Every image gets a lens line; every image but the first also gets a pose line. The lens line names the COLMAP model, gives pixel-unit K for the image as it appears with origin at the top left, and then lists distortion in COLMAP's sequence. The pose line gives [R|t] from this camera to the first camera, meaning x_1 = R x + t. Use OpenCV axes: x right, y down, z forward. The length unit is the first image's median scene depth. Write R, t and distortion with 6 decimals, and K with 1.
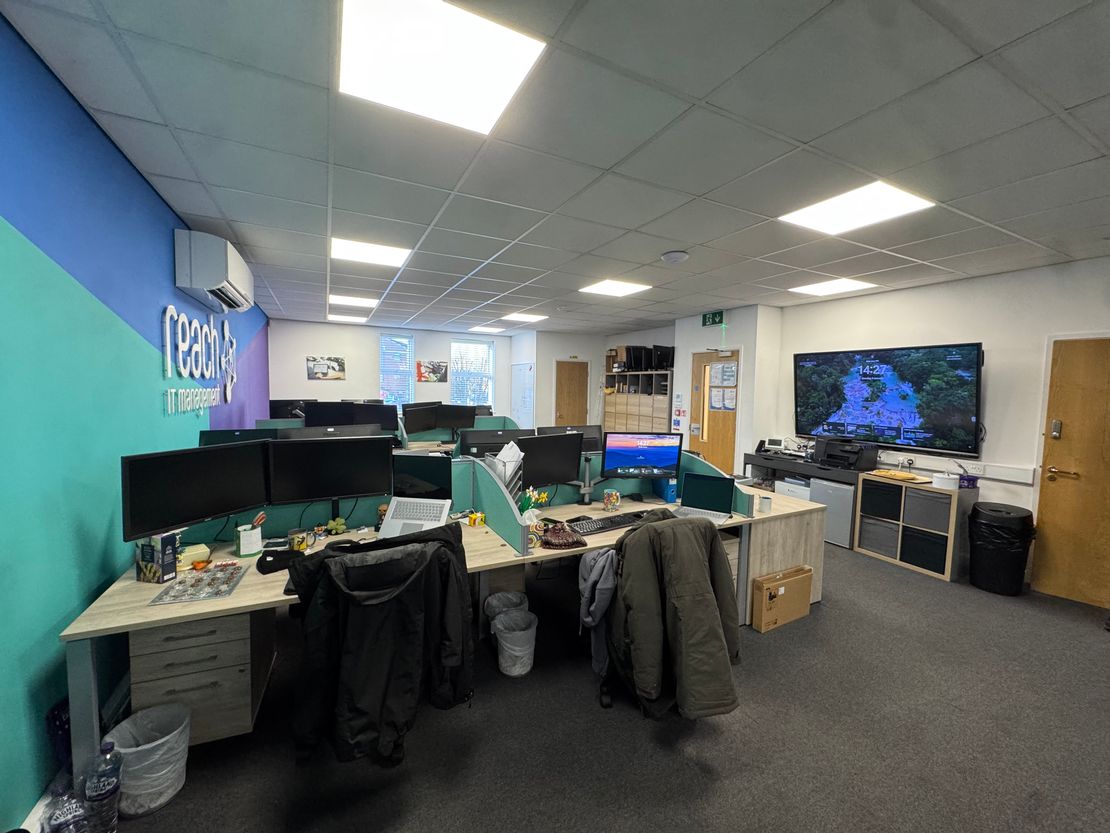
lens RADIAL K [[444.7, 0, 558.2], [0, 444.7, 413.6], [0, 0, 1]] dist [0.000688, -0.000018]
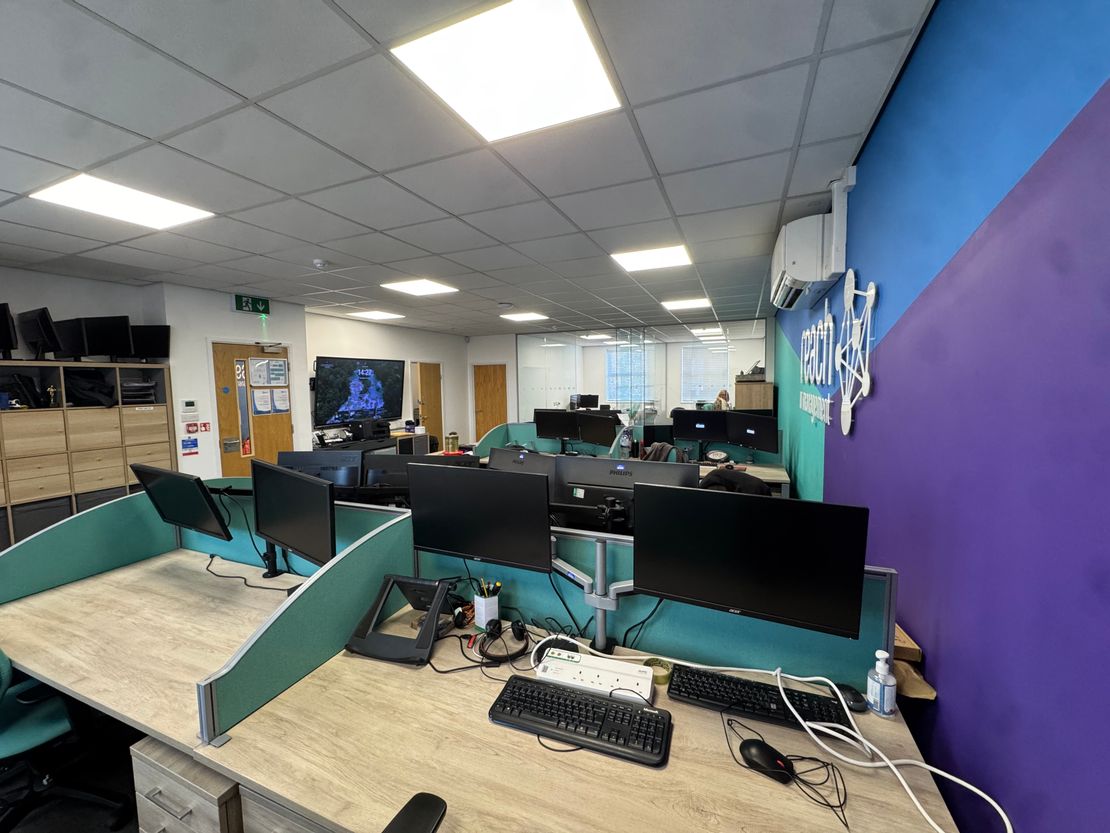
lens RADIAL K [[444.7, 0, 556.8], [0, 444.7, 416.9], [0, 0, 1]] dist [0.000688, -0.000018]
pose [[-0.641371, -0.072433, 0.763804, -0.683176], [0.048443, 0.989724, 0.134535, -0.095132], [-0.765700, 0.123288, -0.631271, 1.161362]]
